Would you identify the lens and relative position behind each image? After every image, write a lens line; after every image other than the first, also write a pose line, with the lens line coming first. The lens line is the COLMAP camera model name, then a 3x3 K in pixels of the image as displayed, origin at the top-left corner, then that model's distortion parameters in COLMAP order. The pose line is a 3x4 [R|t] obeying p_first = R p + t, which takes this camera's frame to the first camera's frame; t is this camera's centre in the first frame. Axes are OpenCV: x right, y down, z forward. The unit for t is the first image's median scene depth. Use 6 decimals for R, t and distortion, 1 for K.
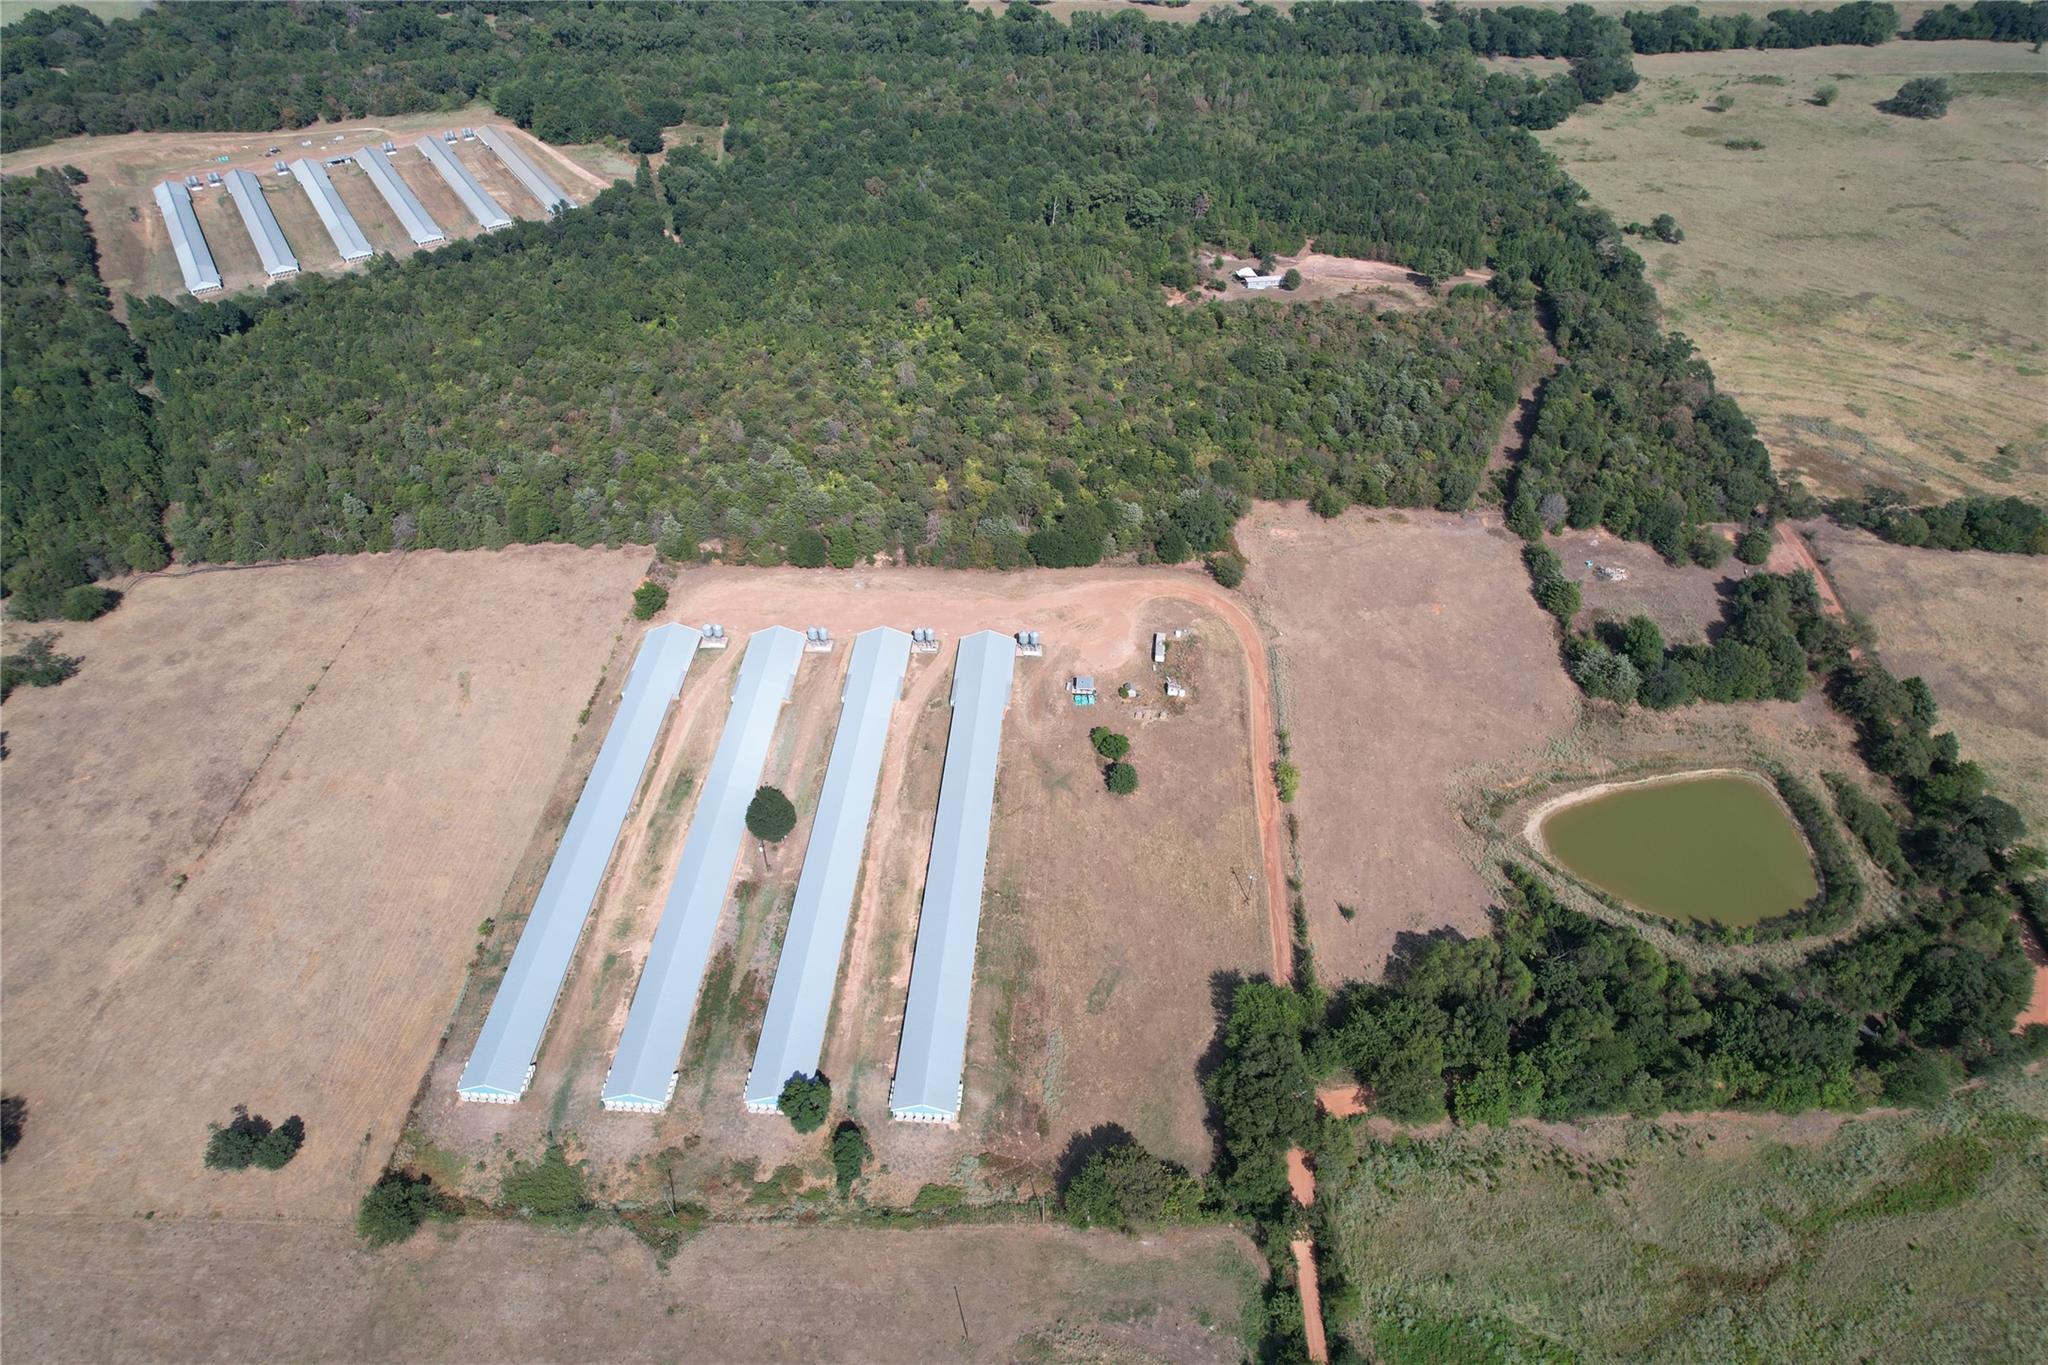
lens RADIAL K [[1303.5, 0, 1029.4], [0, 1303.5, 698.5], [0, 0, 1]] dist [-0.087600, 0.077774]
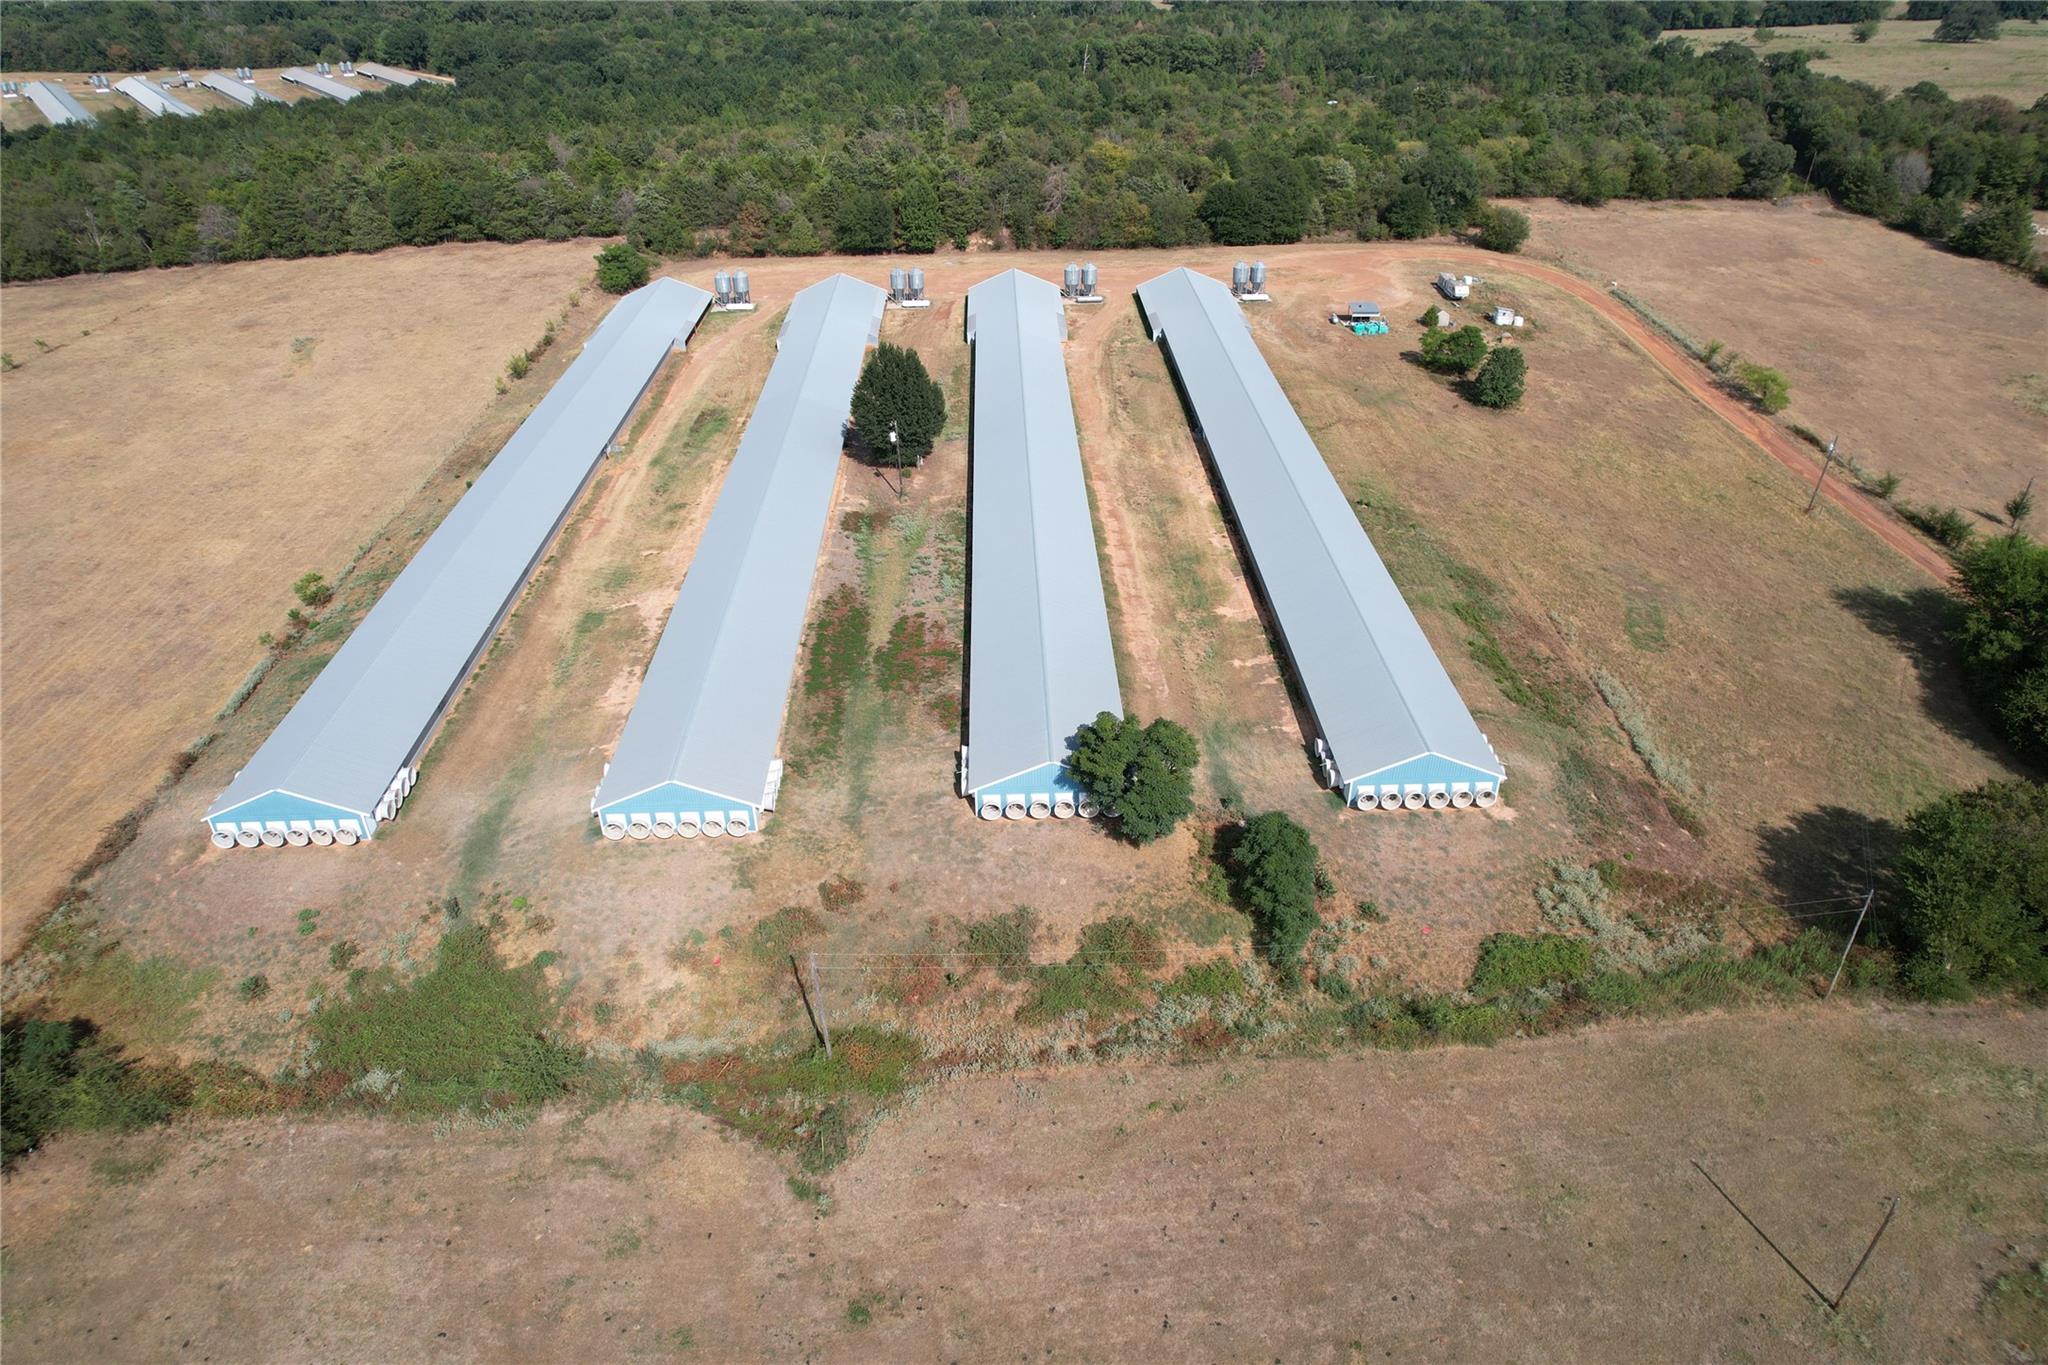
lens RADIAL K [[1340.1, 0, 1028.4], [0, 1340.1, 643.3], [0, 0, 1]] dist [-0.092175, 0.096734]
pose [[0.995700, -0.043786, 0.081641, -0.198419], [0.059496, 0.977733, -0.201240, 0.297702], [-0.071012, 0.205232, 0.976134, 0.503375]]
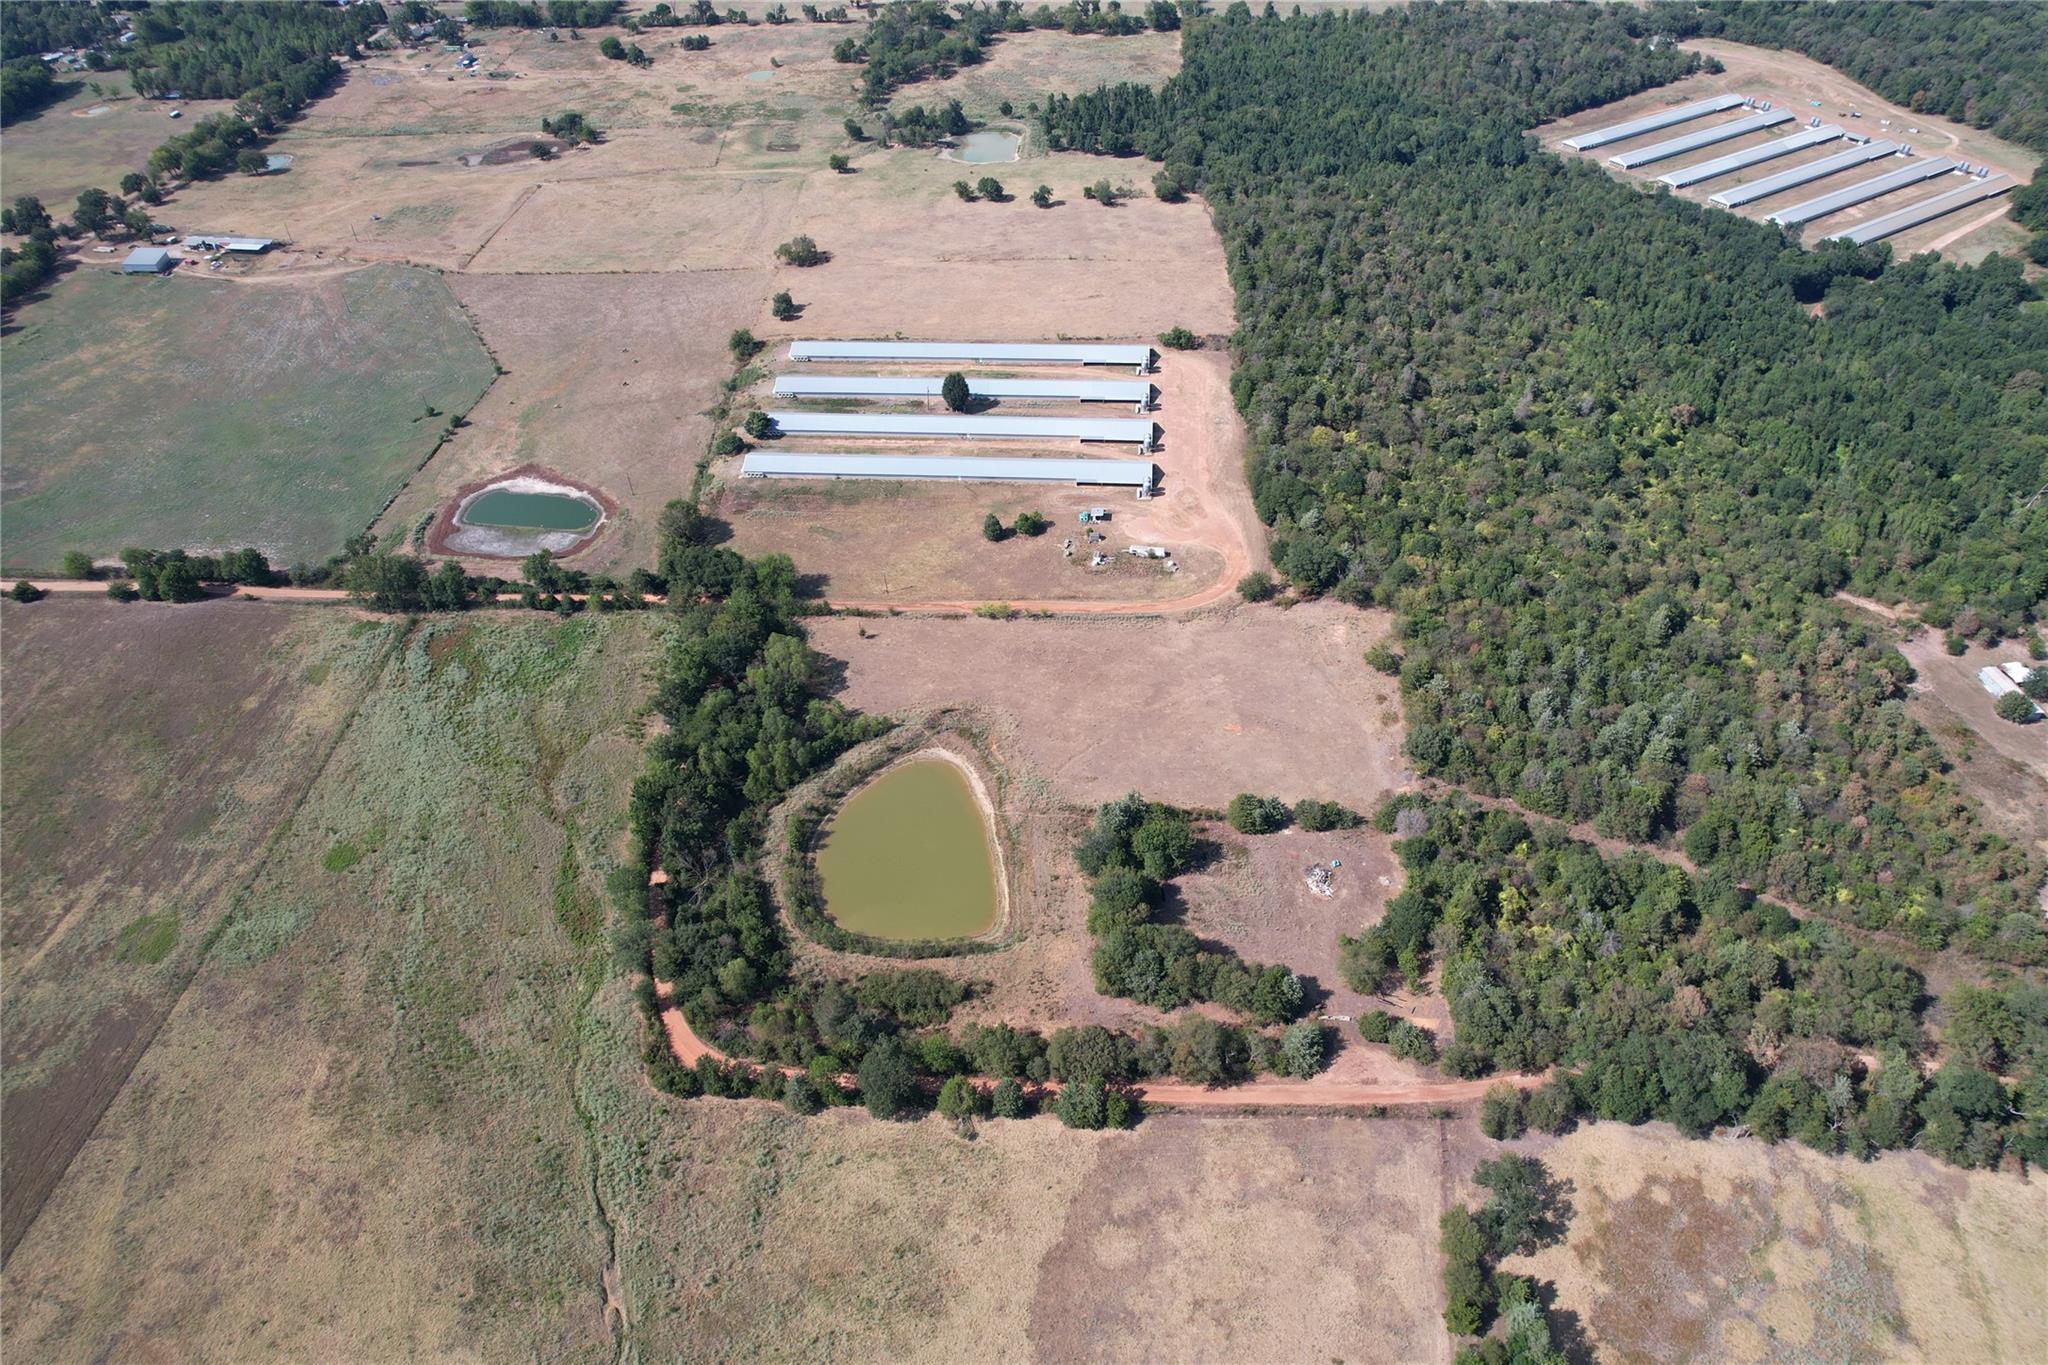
lens RADIAL K [[1303.5, 0, 1029.4], [0, 1303.5, 698.5], [0, 0, 1]] dist [-0.087600, 0.077774]
pose [[-0.012055, 0.679940, -0.733169, 1.276761], [-0.649728, 0.552015, 0.522622, -0.618113], [0.760071, 0.482661, 0.435121, 0.556191]]
